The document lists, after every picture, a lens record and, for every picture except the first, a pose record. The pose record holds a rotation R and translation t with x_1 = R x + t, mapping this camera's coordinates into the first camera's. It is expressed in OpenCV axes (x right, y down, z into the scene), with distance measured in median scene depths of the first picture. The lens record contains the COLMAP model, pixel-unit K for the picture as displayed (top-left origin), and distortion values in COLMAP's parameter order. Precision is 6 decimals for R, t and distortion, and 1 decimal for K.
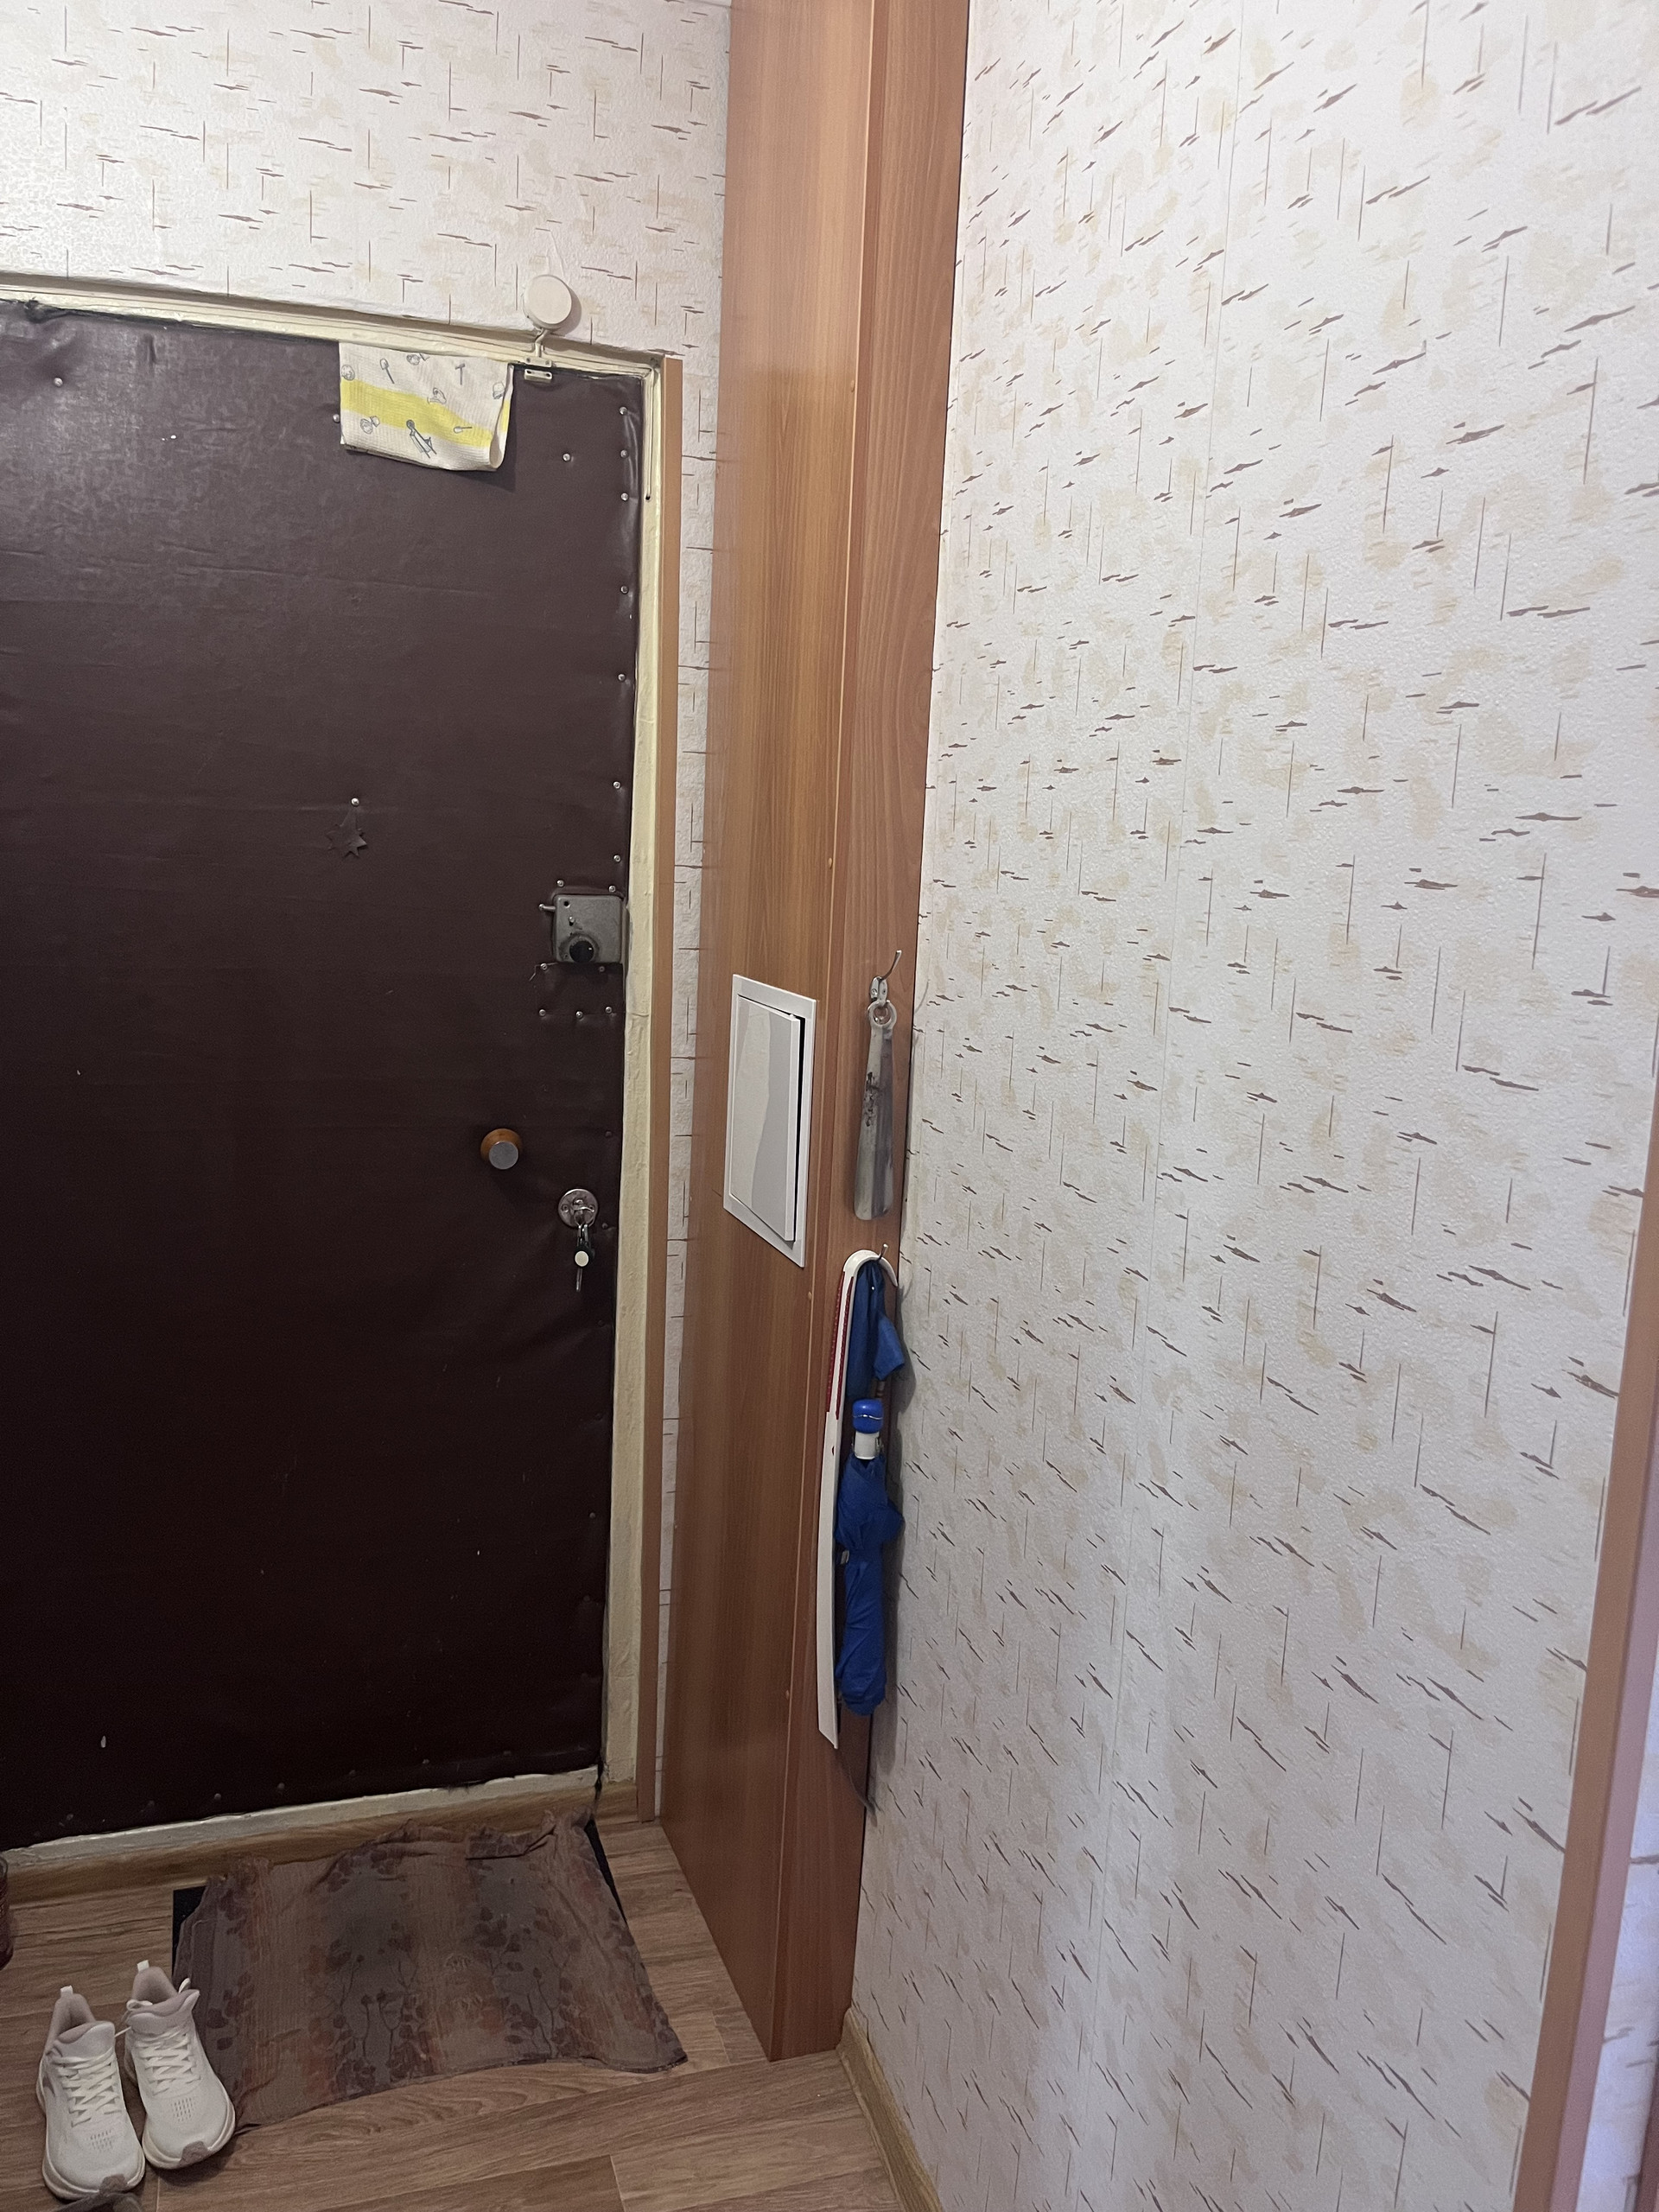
lens RADIAL K [[1677.6, 0, 840.5], [0, 1677.6, 1100.8], [0, 0, 1]] dist [0.060164, -0.095697]
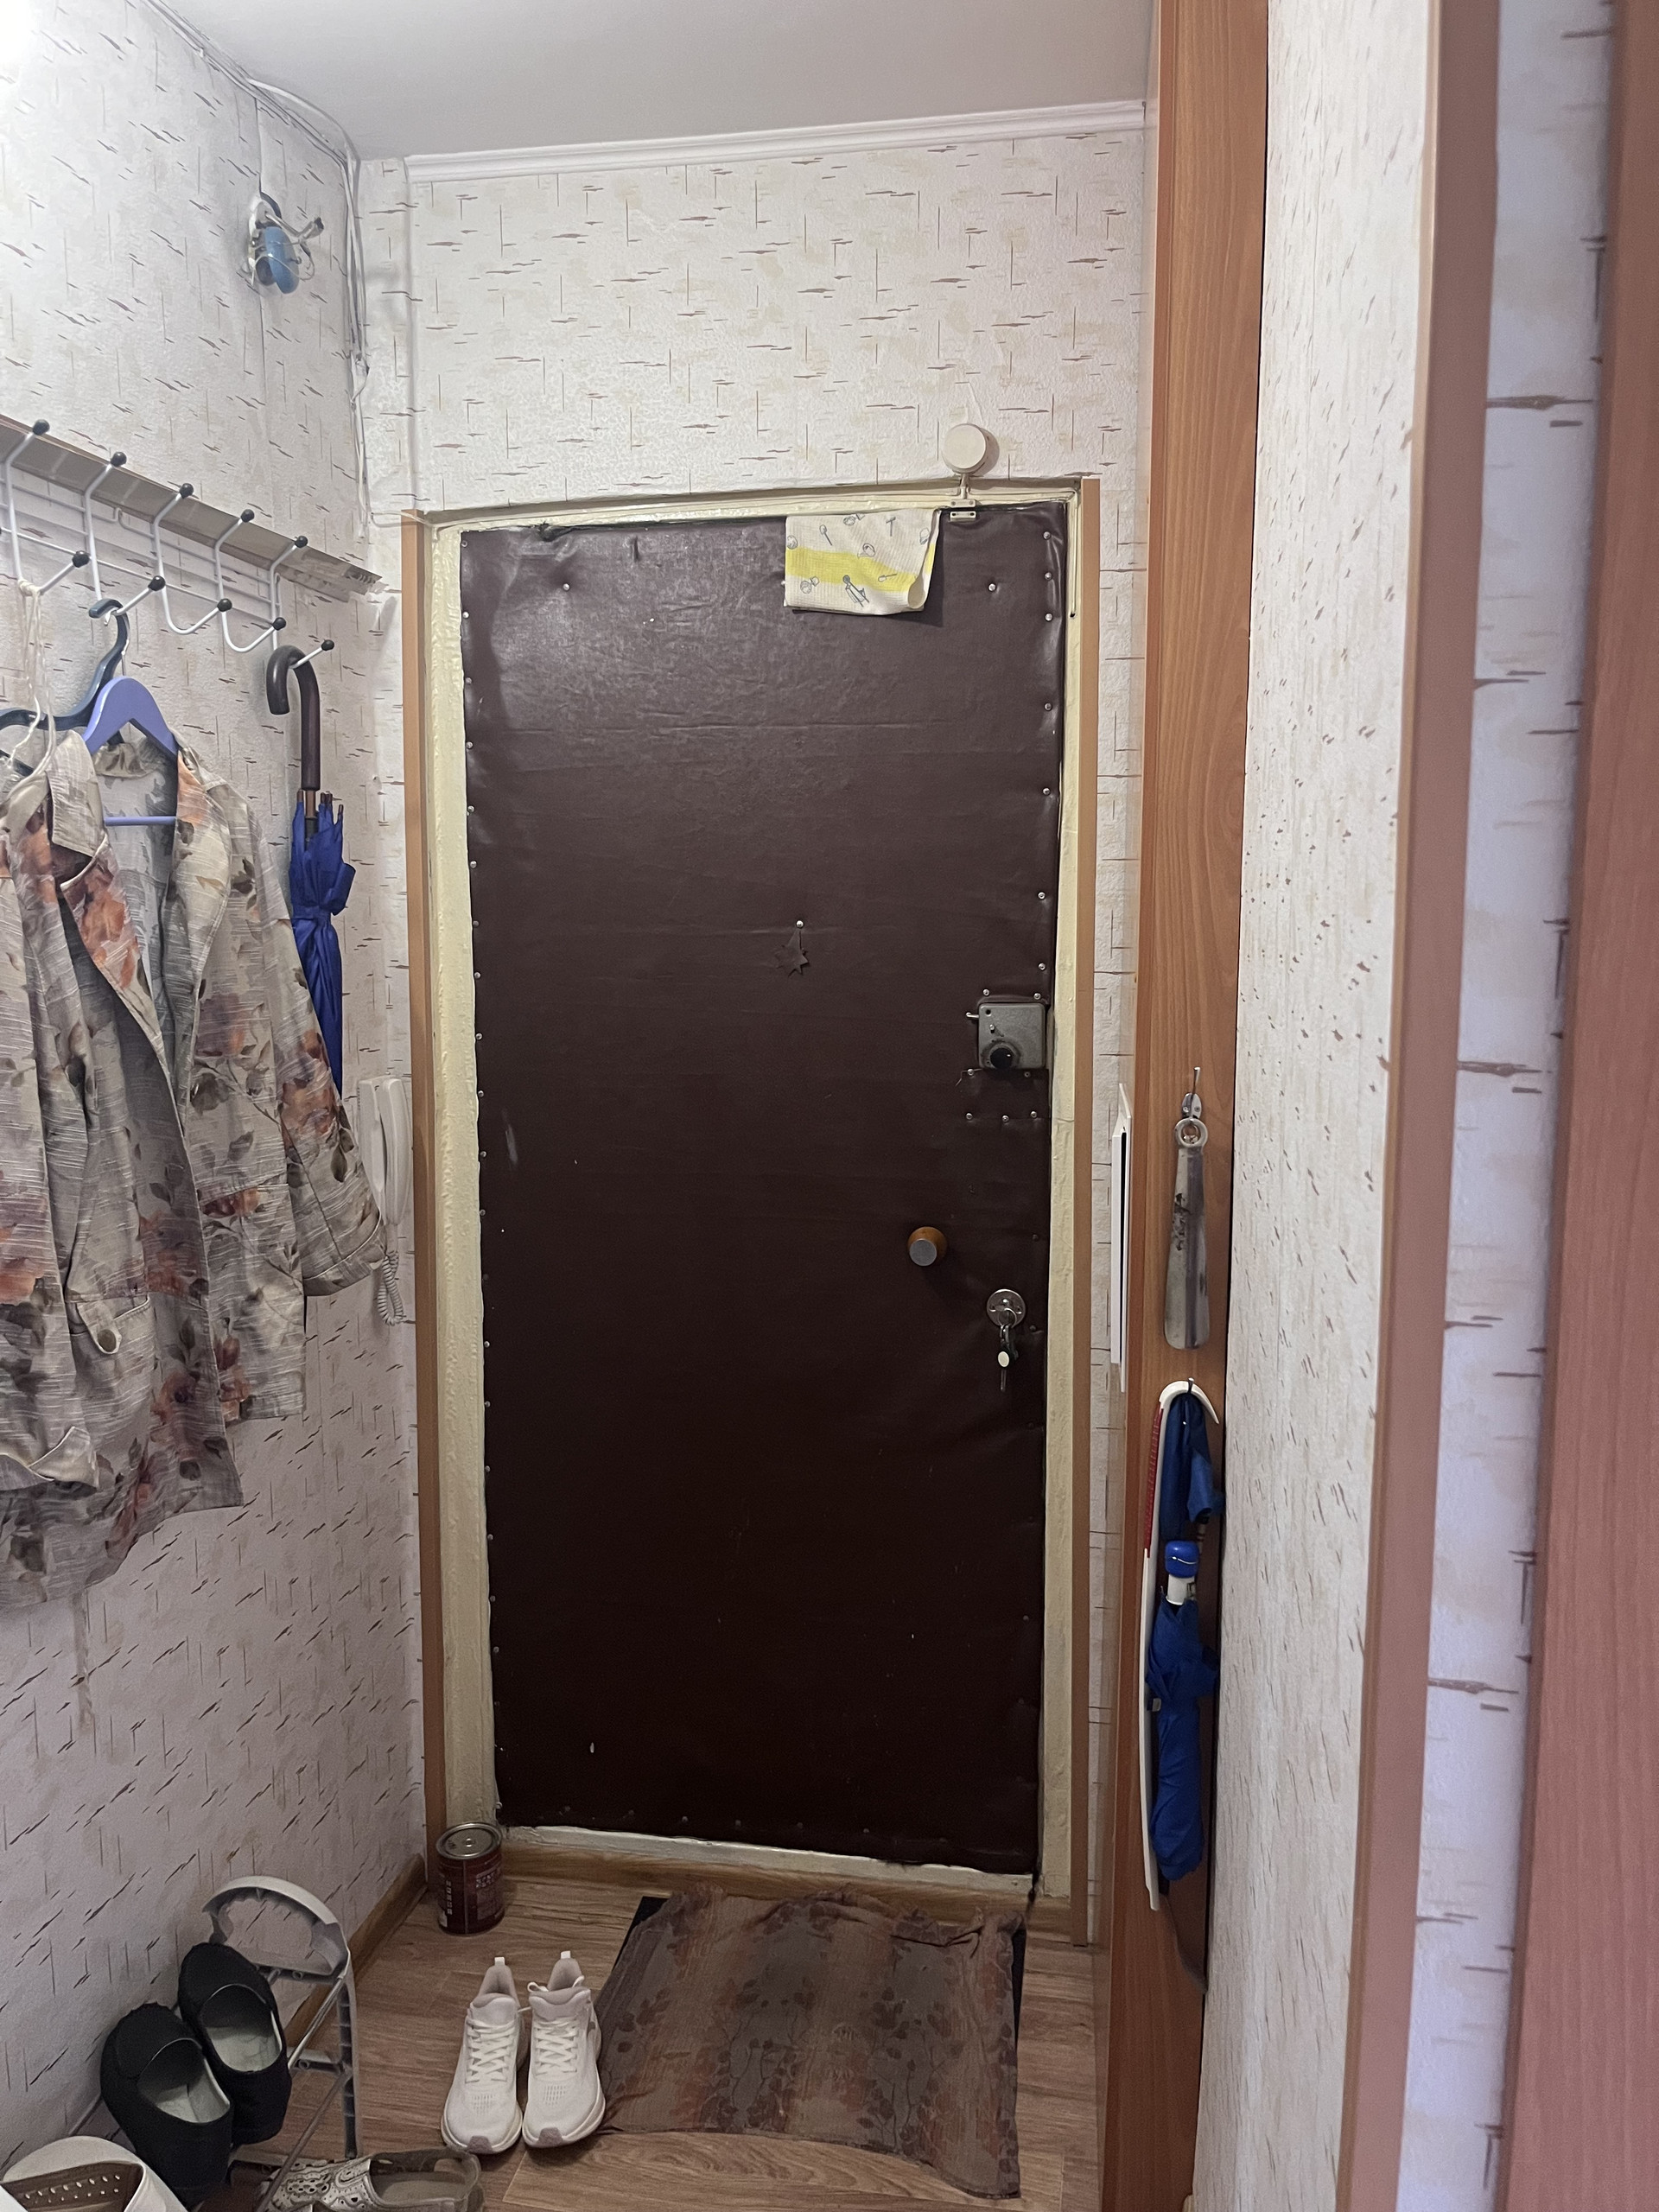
lens RADIAL K [[1677.6, 0, 821.8], [0, 1677.6, 1083.2], [0, 0, 1]] dist [0.060164, -0.095697]
pose [[0.878404, 0.012757, -0.477749, 0.259176], [-0.038157, 0.998325, -0.043497, -0.026670], [0.476394, 0.056438, 0.877419, 0.053478]]
